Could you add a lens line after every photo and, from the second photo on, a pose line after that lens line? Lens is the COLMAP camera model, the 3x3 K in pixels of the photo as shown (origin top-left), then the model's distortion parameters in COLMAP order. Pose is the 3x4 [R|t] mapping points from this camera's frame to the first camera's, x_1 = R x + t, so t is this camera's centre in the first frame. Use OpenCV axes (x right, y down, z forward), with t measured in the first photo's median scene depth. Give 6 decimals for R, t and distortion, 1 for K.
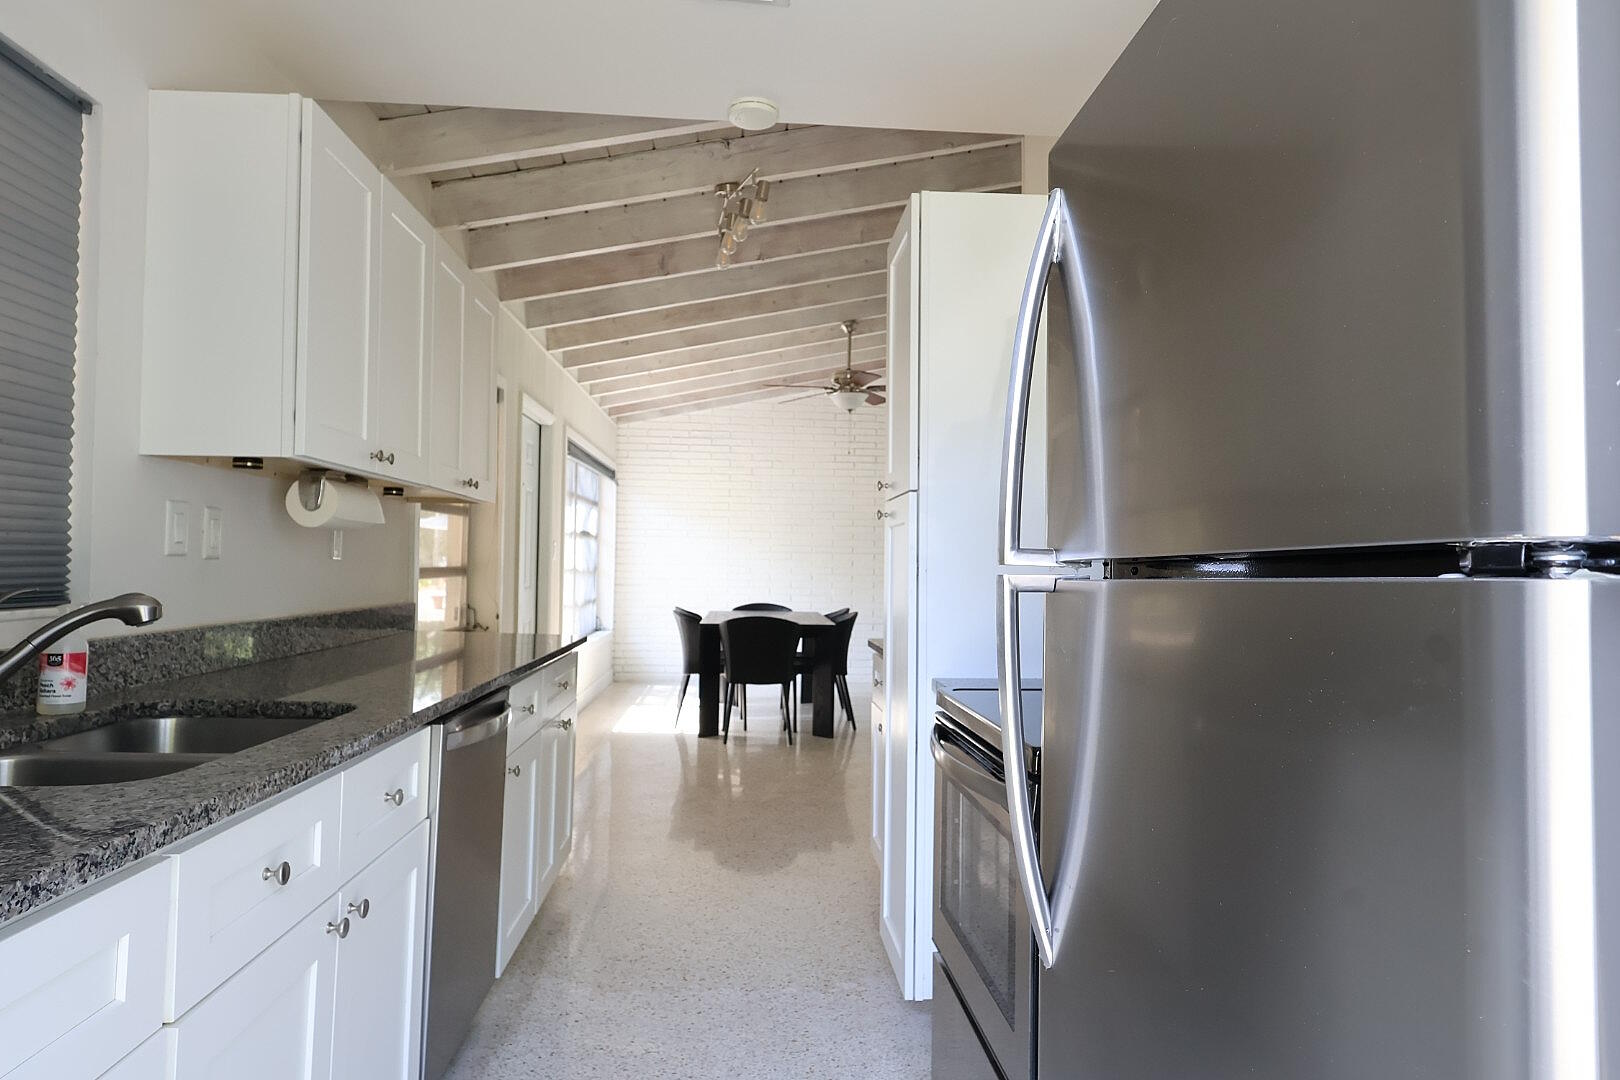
lens RADIAL K [[1008.5, 0, 810.0], [0, 1008.5, 540.0], [0, 0, 1]] dist [-0.003123, -0.001890]
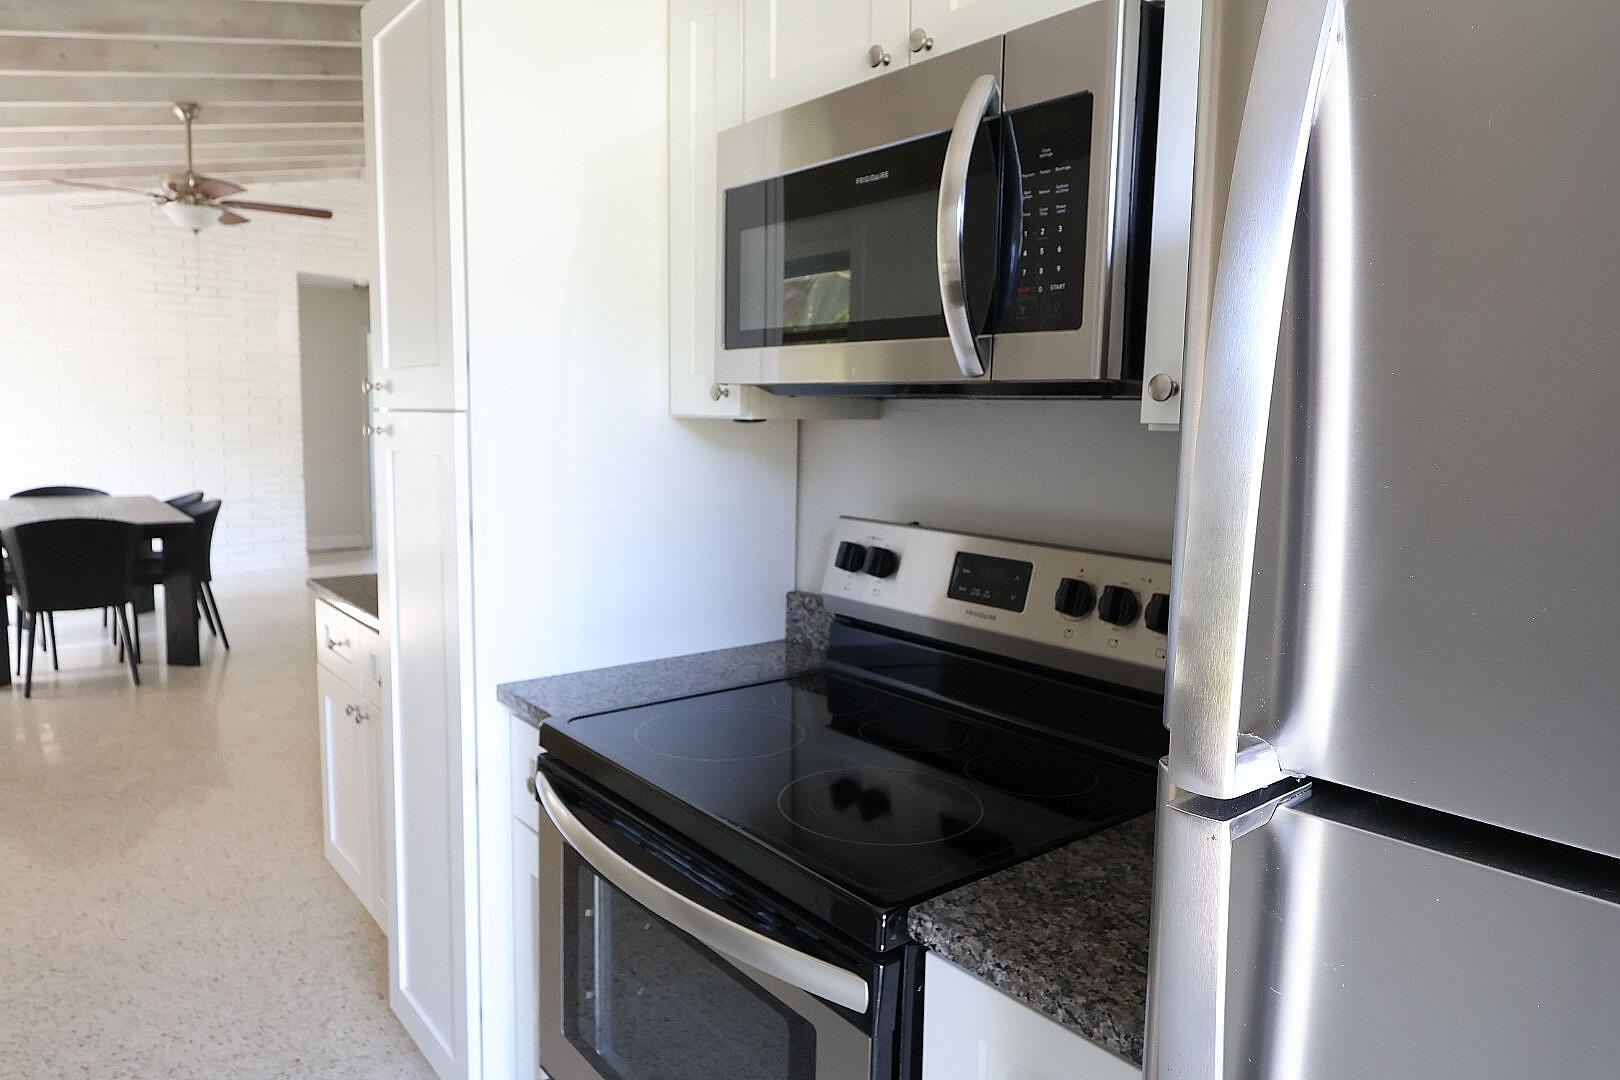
lens RADIAL K [[1008.5, 0, 810.0], [0, 1008.5, 540.0], [0, 0, 1]] dist [-0.003123, -0.001890]
pose [[0.815456, -0.068301, 0.574775, -0.032662], [-0.021536, 0.988746, 0.148046, -0.023686], [-0.578418, -0.133103, 0.804808, 0.117323]]
